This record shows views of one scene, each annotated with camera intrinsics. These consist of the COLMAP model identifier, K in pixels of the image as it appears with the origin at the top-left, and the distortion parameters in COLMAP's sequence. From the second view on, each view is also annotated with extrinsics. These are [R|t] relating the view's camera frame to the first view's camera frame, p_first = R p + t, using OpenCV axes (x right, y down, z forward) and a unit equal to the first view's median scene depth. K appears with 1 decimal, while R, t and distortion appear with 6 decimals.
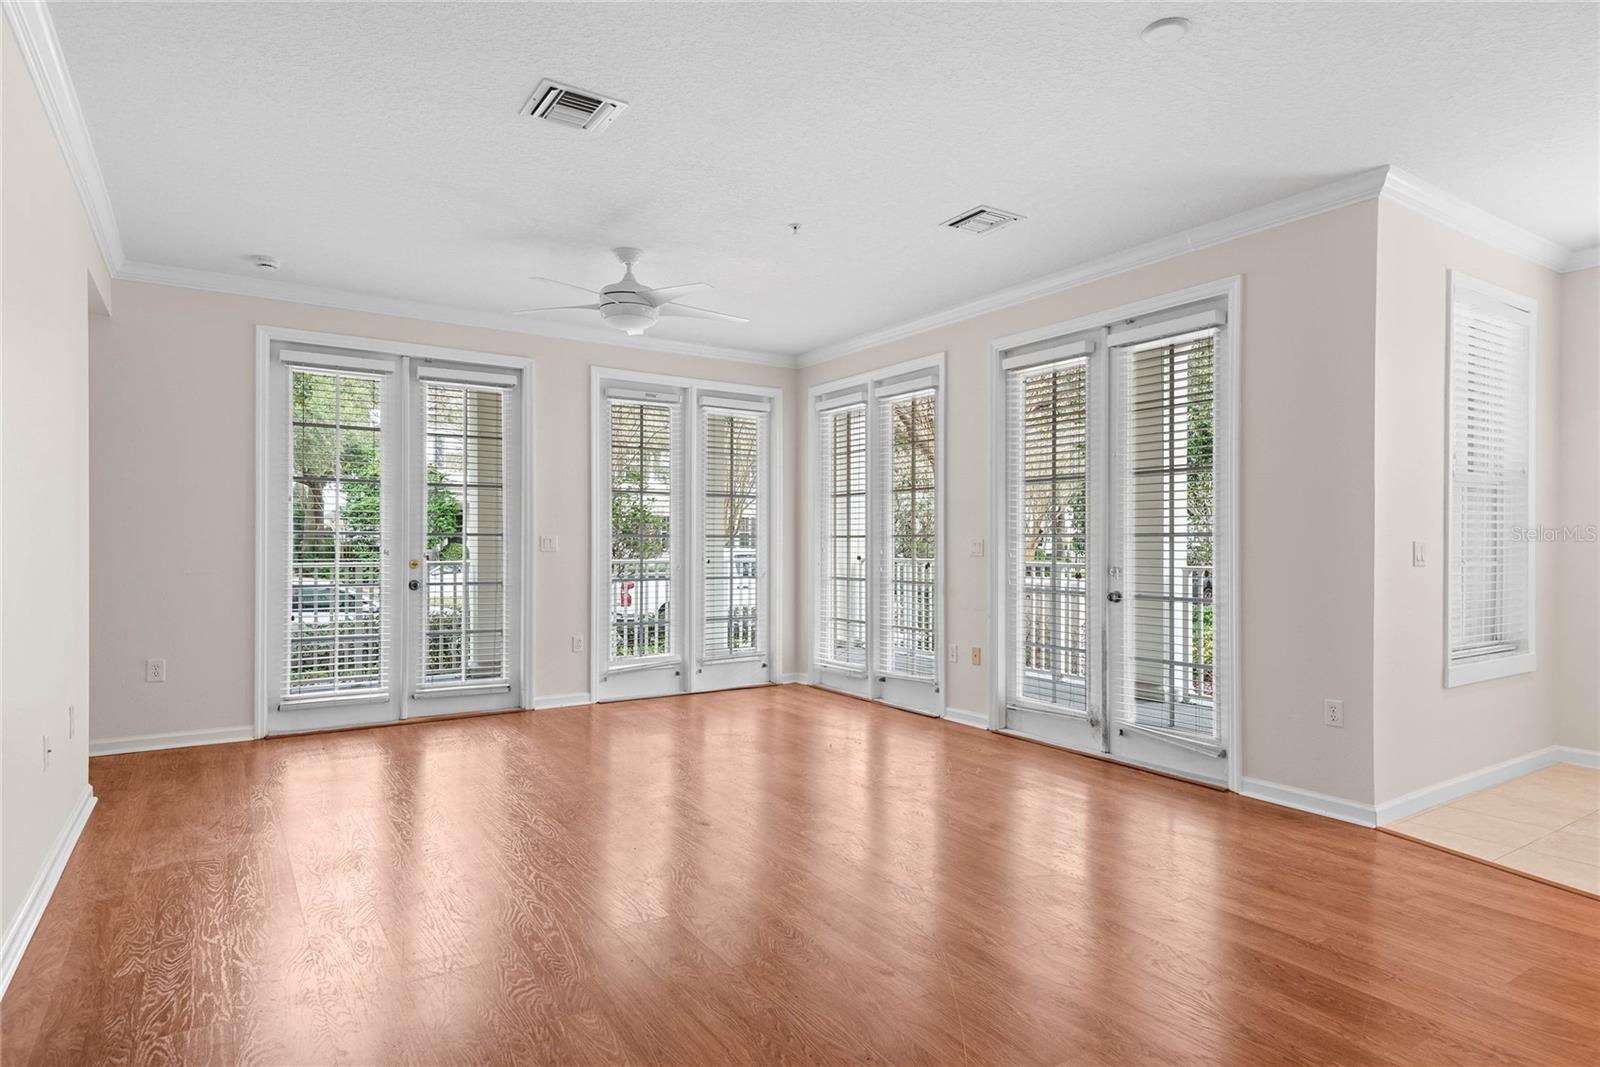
lens RADIAL K [[862.4, 0, 791.7], [0, 862.4, 540.4], [0, 0, 1]] dist [0.029979, -0.001944]
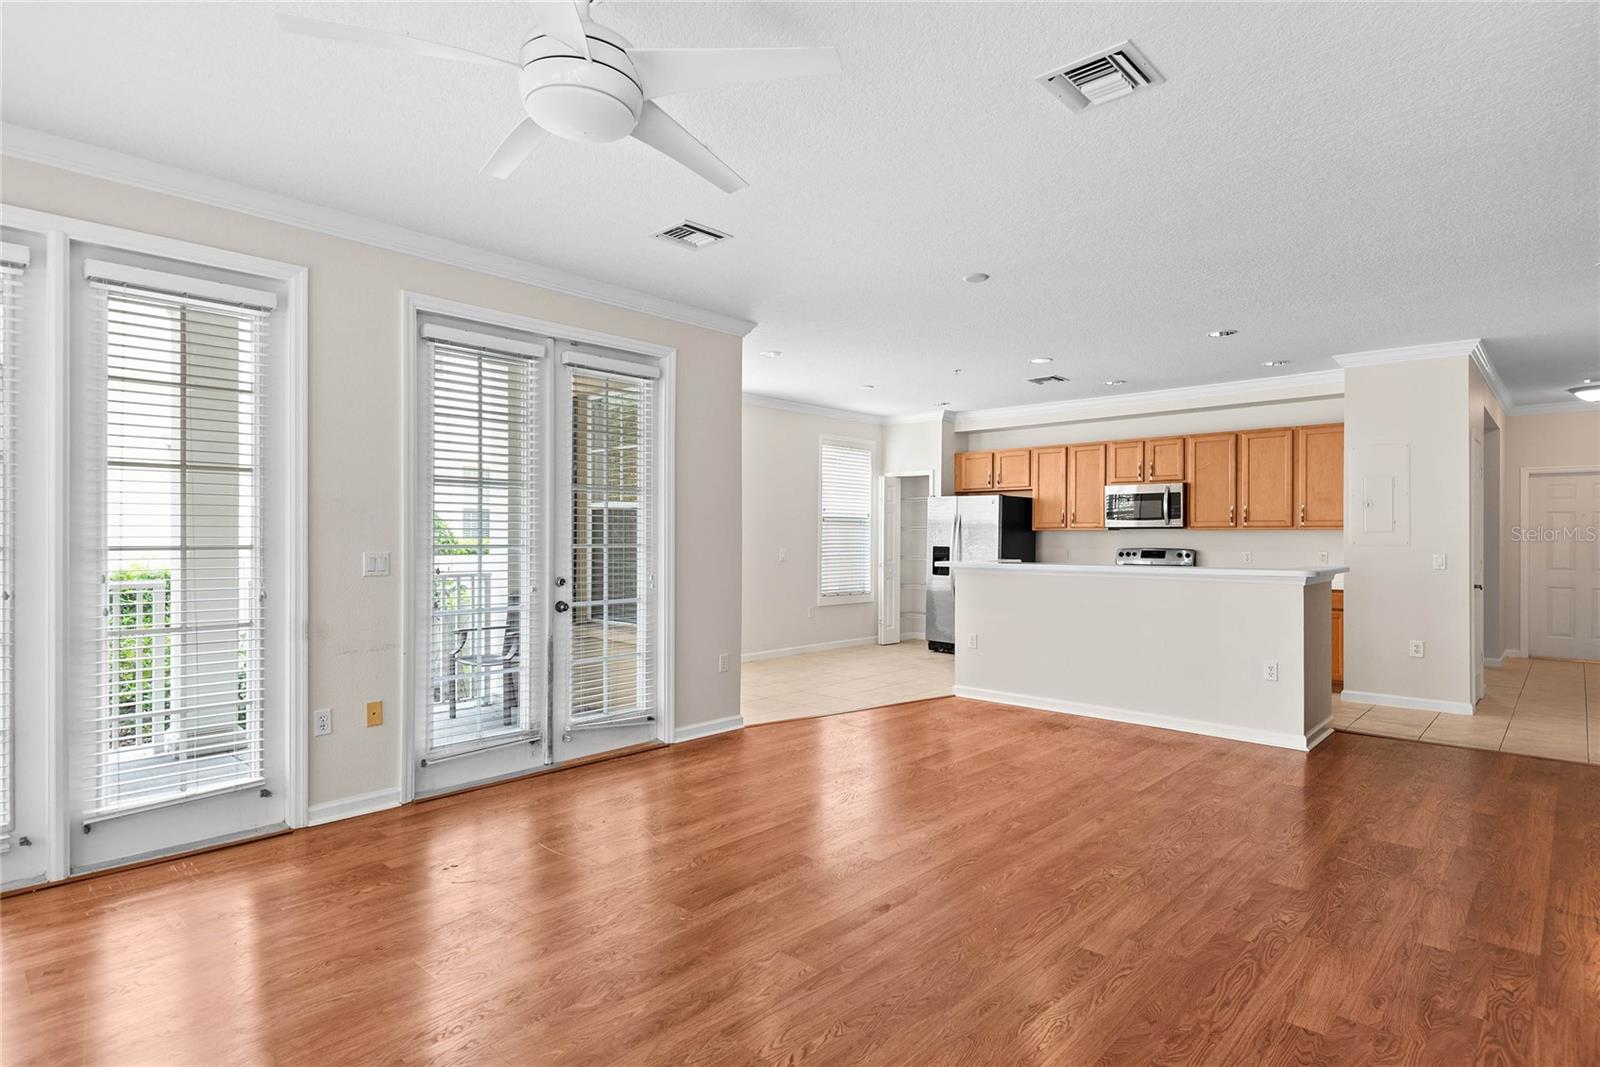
lens RADIAL K [[825.2, 0, 783.5], [0, 825.2, 538.2], [0, 0, 1]] dist [0.001380, -0.006045]
pose [[-0.227239, -0.000989, 0.973839, -0.488016], [-0.003427, 0.999994, 0.000216, -0.013223], [-0.973833, -0.003288, -0.227241, 0.741272]]
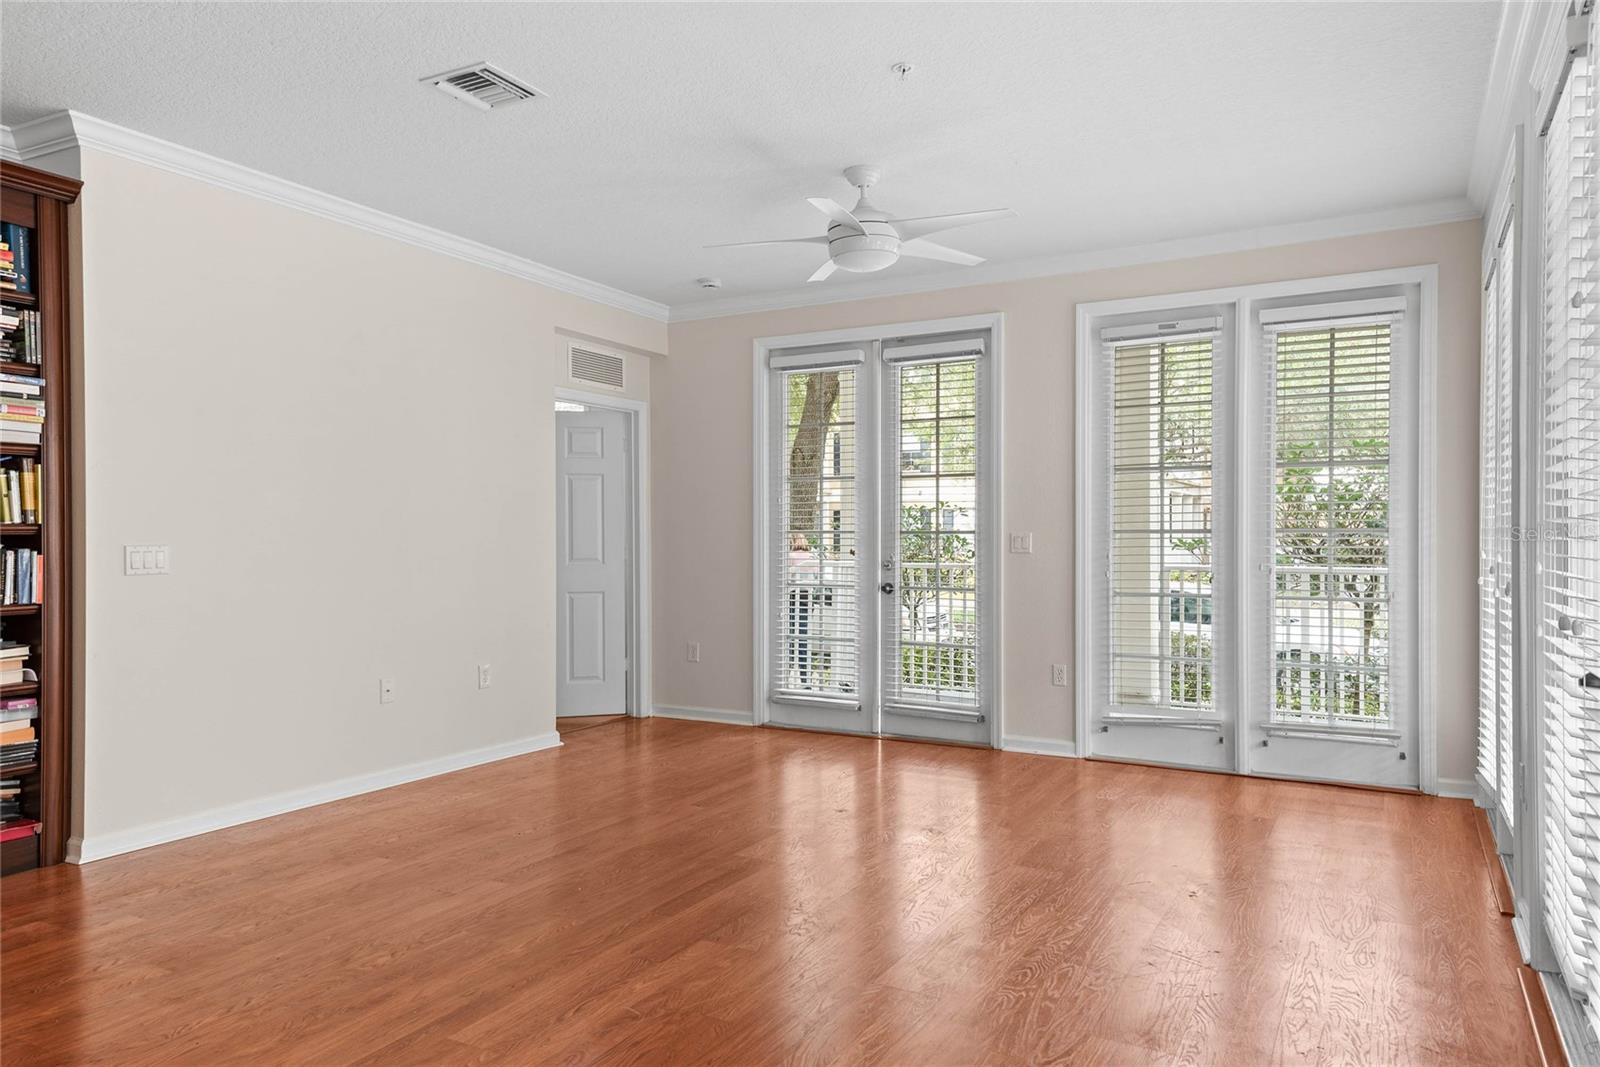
lens RADIAL K [[1085.2, 0, 792.7], [0, 1085.2, 538.5], [0, 0, 1]] dist [0.076132, 0.000447]
pose [[0.474792, -0.004669, -0.880085, 0.500231], [0.003285, 0.999988, -0.003533, 0.002803], [0.880092, -0.001214, 0.474802, 0.348739]]
